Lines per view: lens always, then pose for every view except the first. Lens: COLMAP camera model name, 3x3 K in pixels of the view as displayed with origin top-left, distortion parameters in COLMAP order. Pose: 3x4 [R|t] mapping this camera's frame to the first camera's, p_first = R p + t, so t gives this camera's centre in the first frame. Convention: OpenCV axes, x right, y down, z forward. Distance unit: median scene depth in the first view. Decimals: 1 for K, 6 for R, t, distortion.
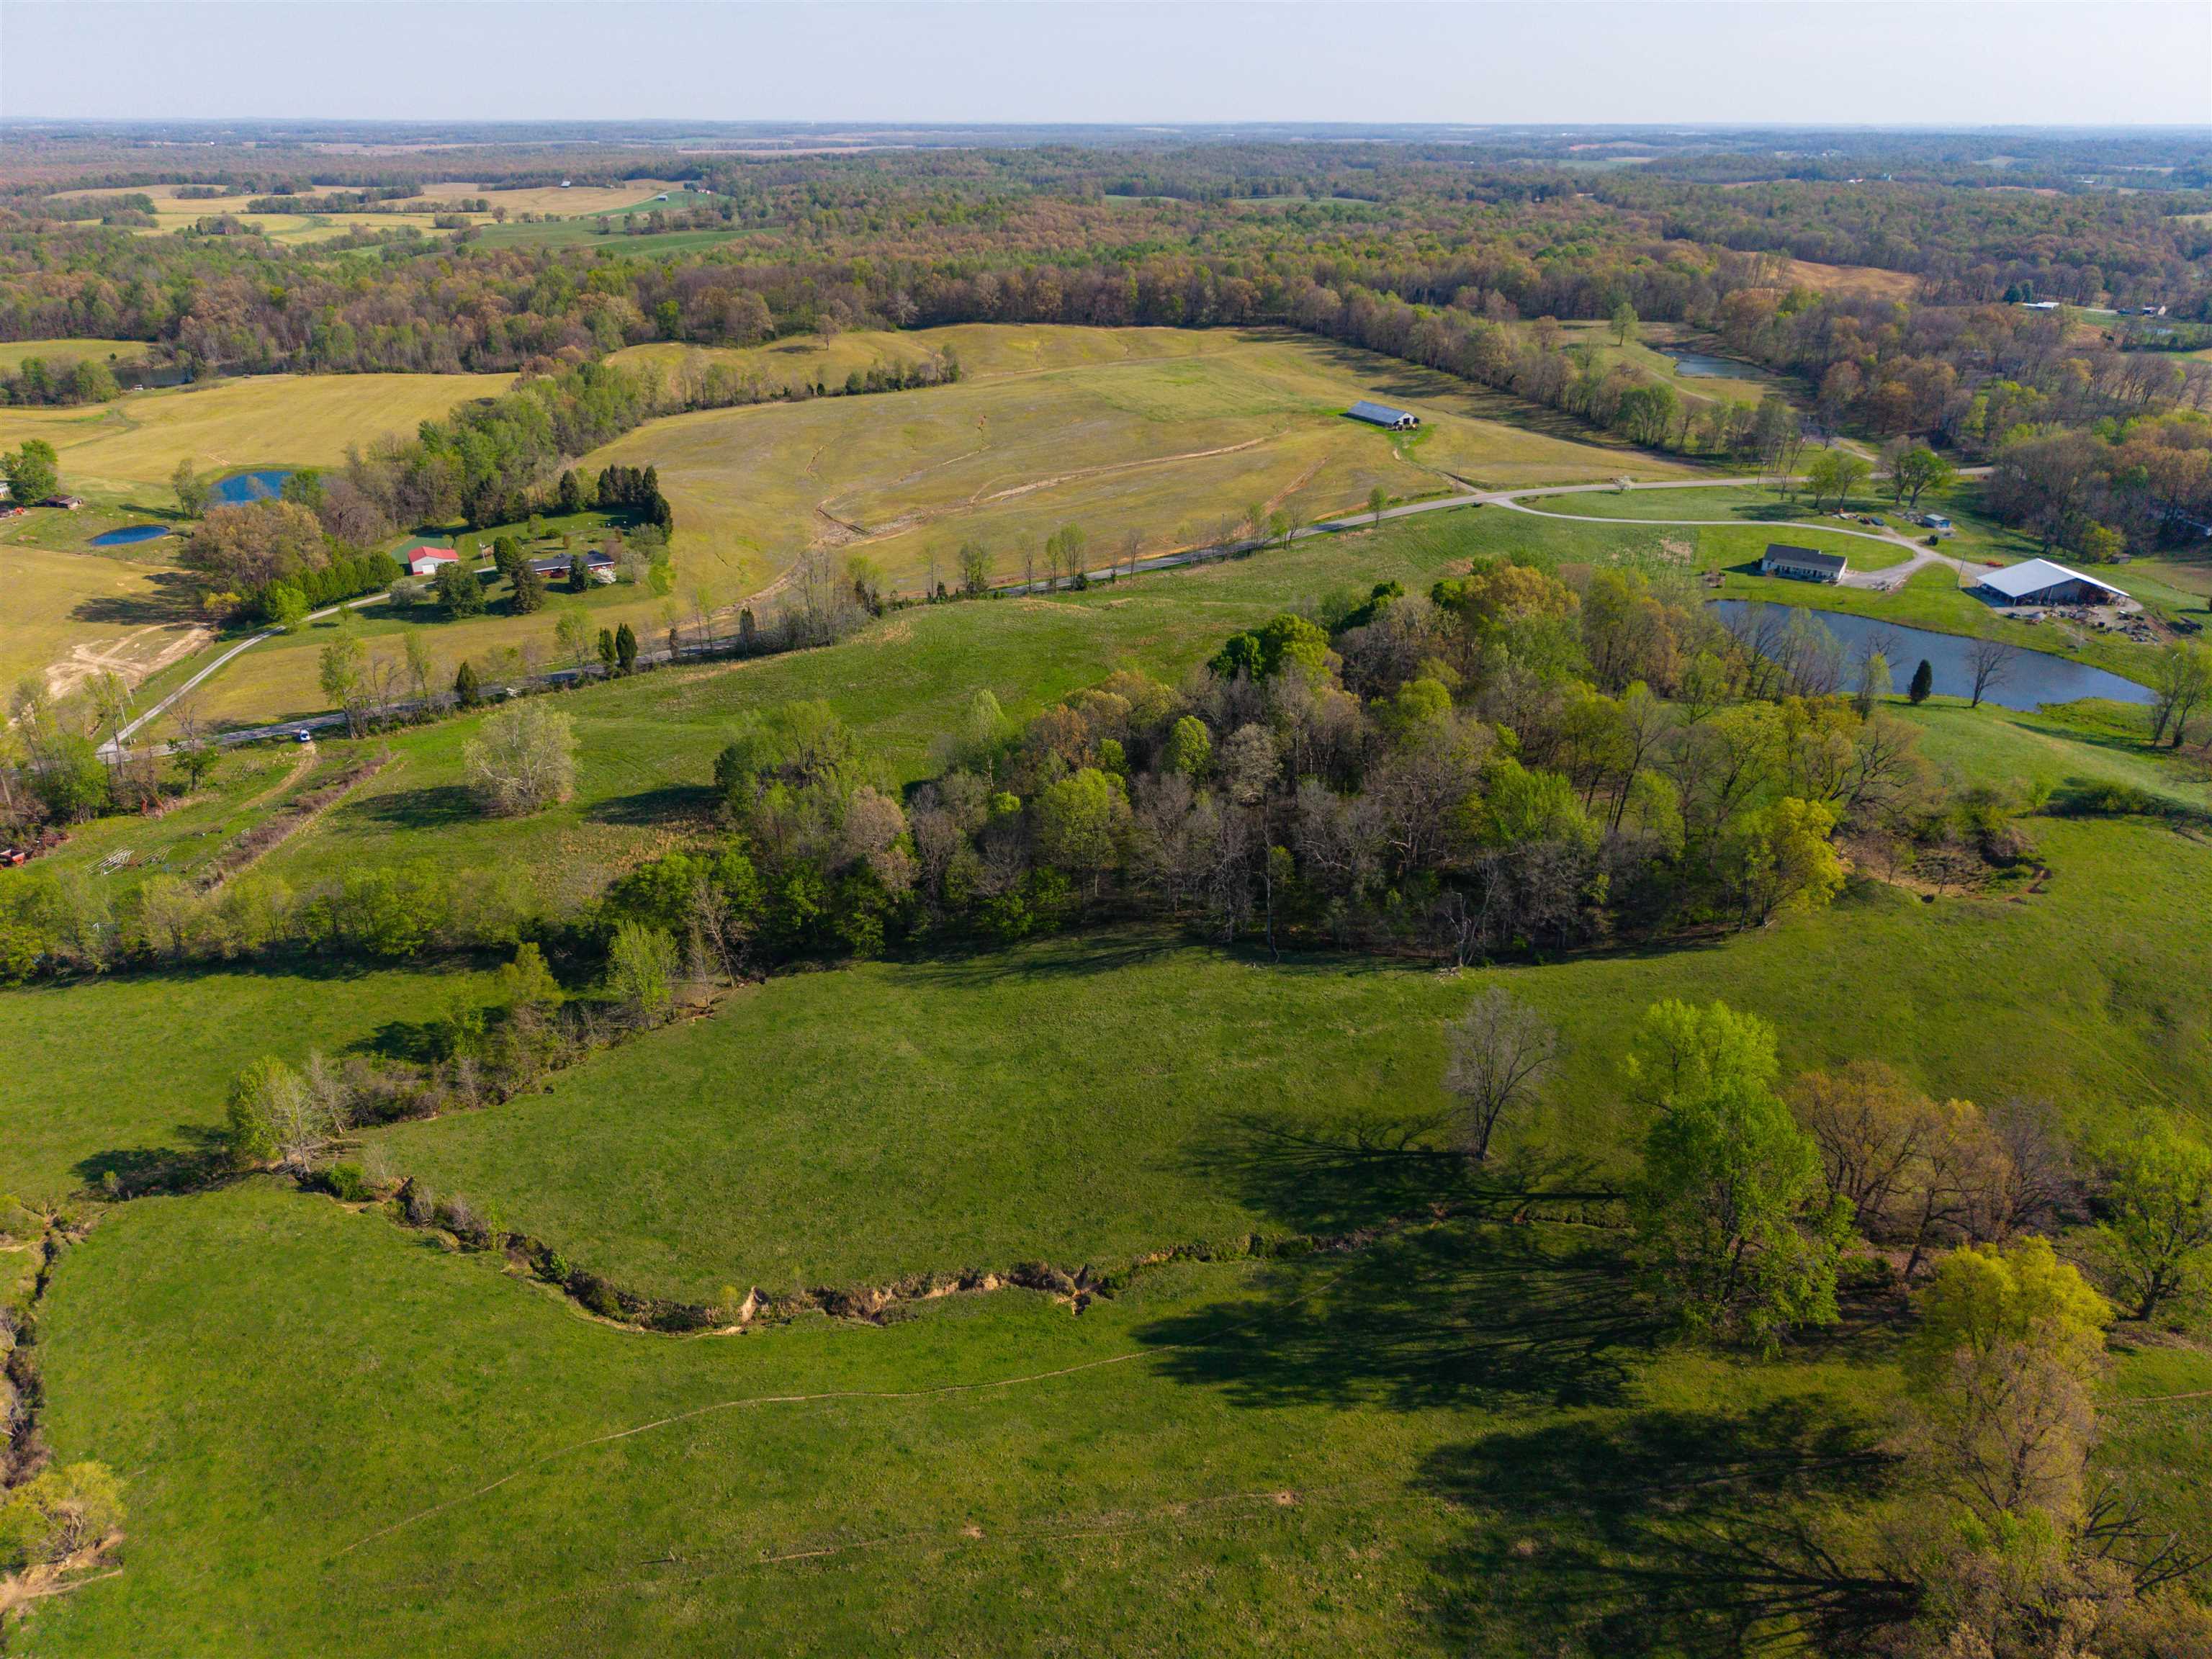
lens RADIAL K [[1482.2, 0, 1106.8], [0, 1482.2, 846.9], [0, 0, 1]] dist [0.009941, -0.006696]
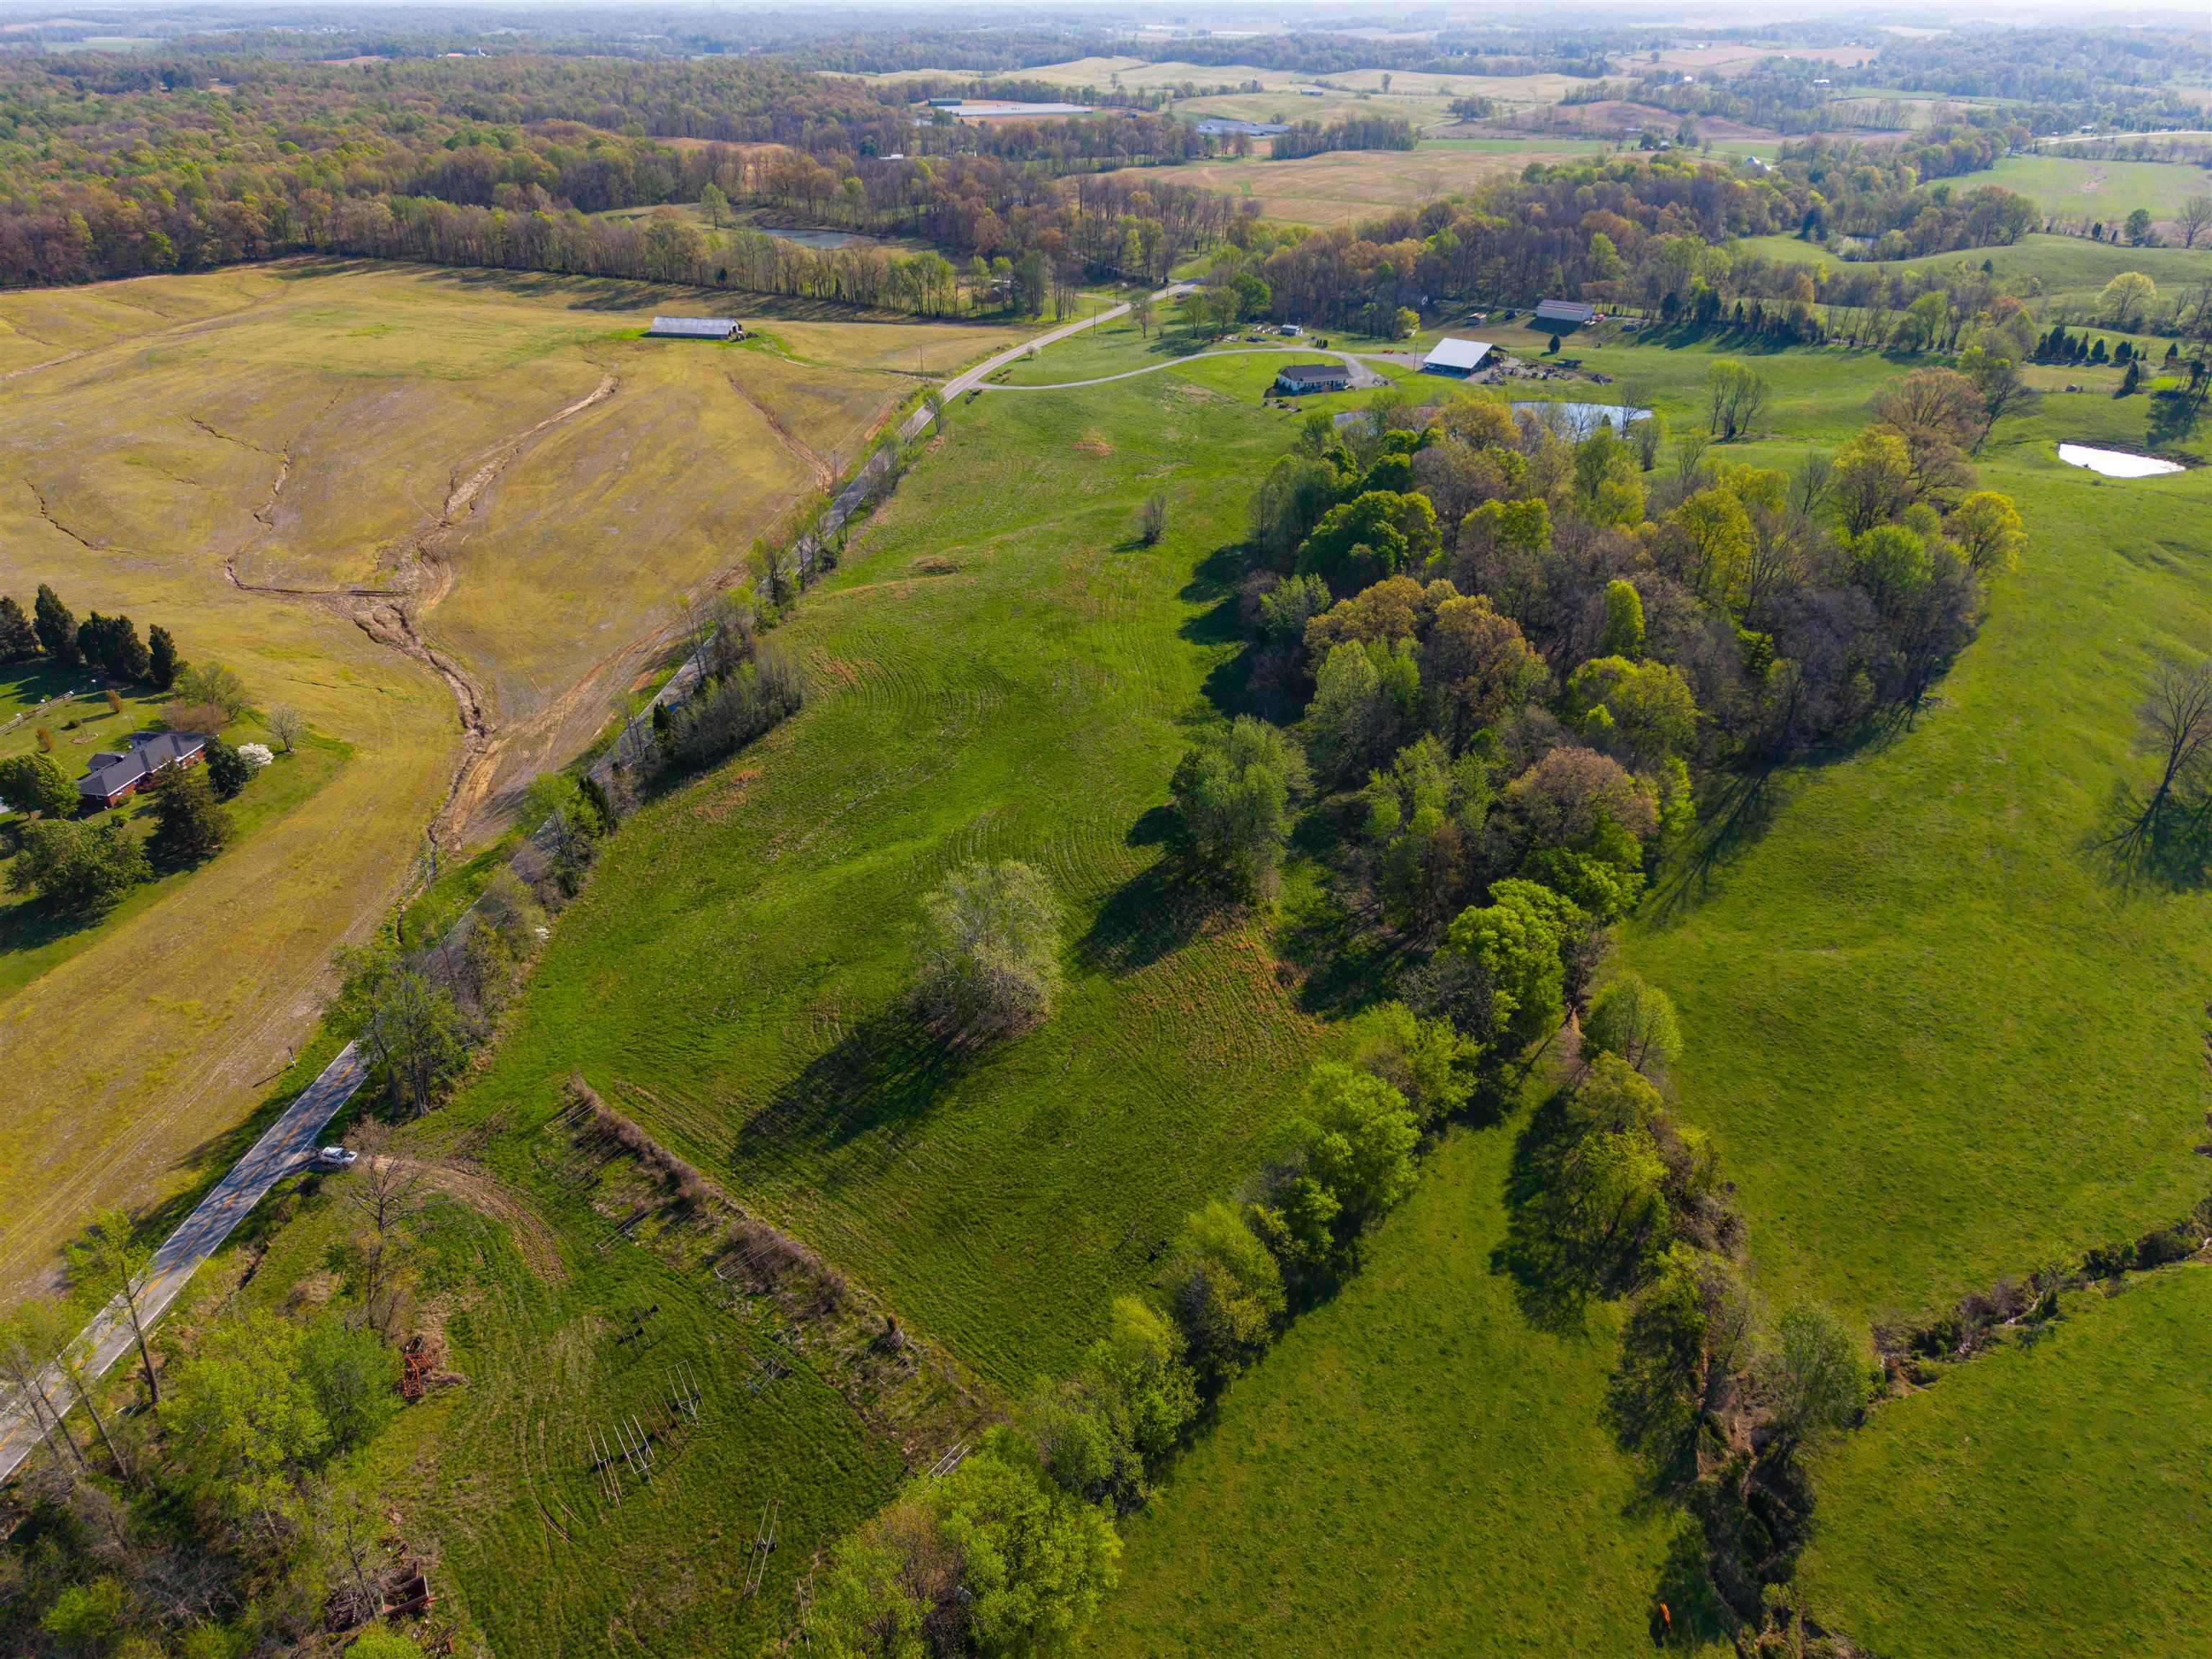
lens RADIAL K [[1482.2, 0, 1111.1], [0, 1482.2, 831.4], [0, 0, 1]] dist [0.009941, -0.006696]
pose [[0.624429, -0.389828, 0.676847, -0.318878], [0.349261, 0.914447, 0.204461, -0.090858], [-0.698645, 0.108725, 0.707159, 0.188460]]
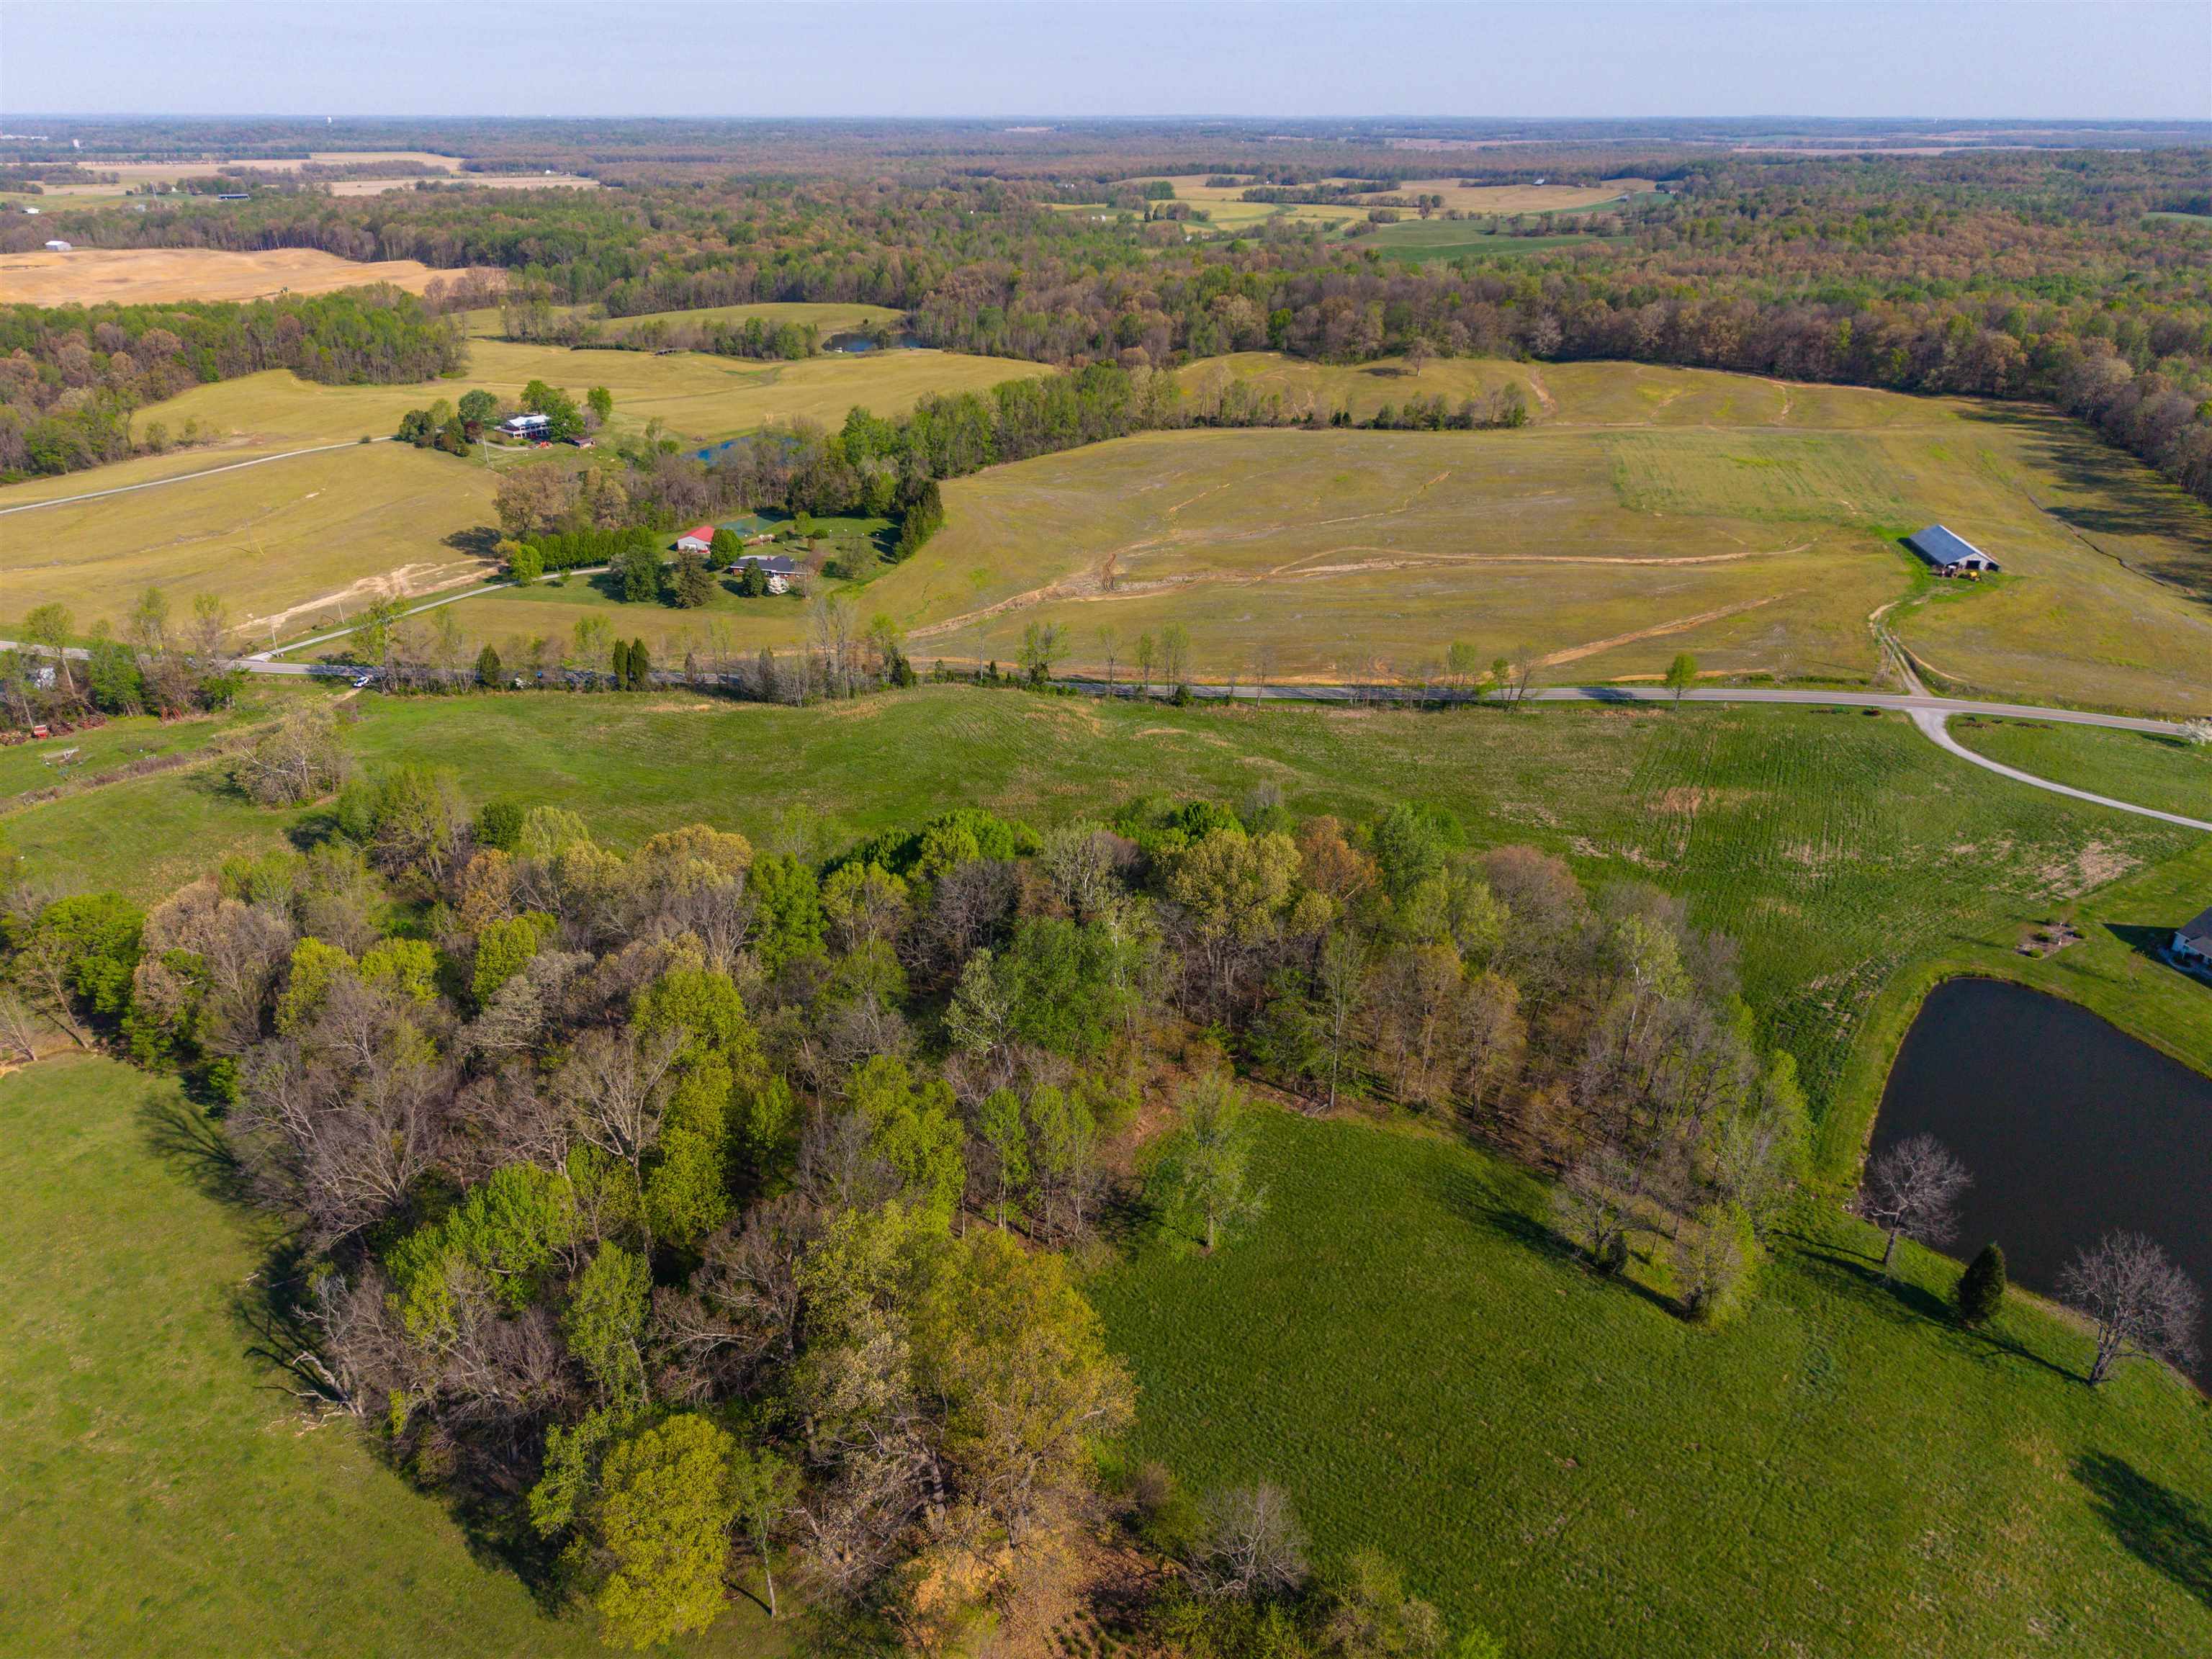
lens RADIAL K [[1482.2, 0, 1099.1], [0, 1482.2, 819.1], [0, 0, 1]] dist [0.009941, -0.006696]
pose [[0.788257, 0.264719, -0.555494, 0.243296], [-0.272127, 0.959627, 0.071154, -0.094201], [0.551903, 0.095077, 0.828470, 0.184908]]
